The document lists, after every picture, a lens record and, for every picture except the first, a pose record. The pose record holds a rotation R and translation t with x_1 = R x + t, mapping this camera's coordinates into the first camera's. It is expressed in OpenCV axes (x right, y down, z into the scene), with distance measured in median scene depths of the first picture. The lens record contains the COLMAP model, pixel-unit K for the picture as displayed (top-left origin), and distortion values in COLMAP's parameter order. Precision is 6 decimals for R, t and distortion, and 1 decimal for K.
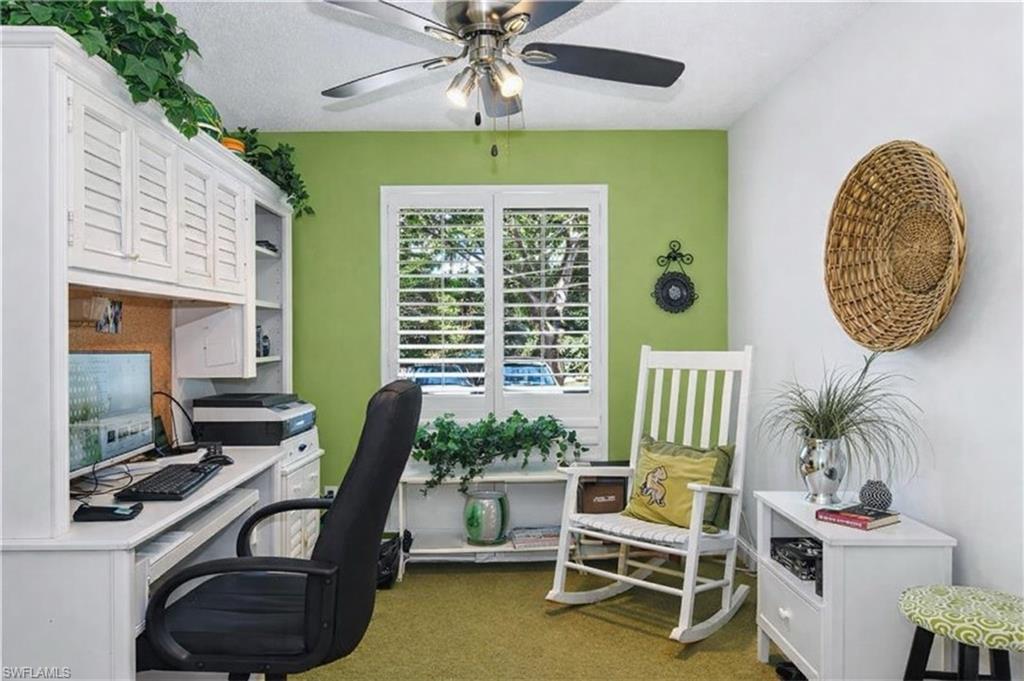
lens RADIAL K [[553.3, 0, 512.0], [0, 553.3, 340.5], [0, 0, 1]] dist [-0.022883, 0.000169]
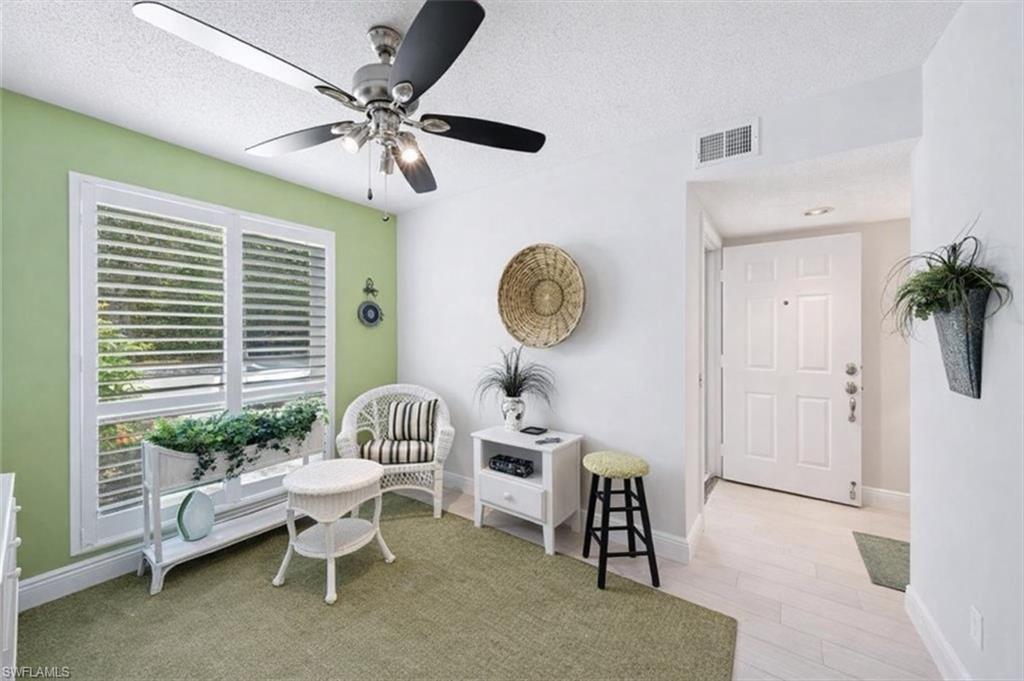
lens RADIAL K [[553.3, 0, 512.0], [0, 553.3, 340.5], [0, 0, 1]] dist [-0.022883, 0.000169]
pose [[0.456024, -0.000990, 0.889967, -0.812390], [0.007494, 0.999968, -0.002728, -0.015139], [-0.889936, 0.007913, 0.456017, 0.019467]]
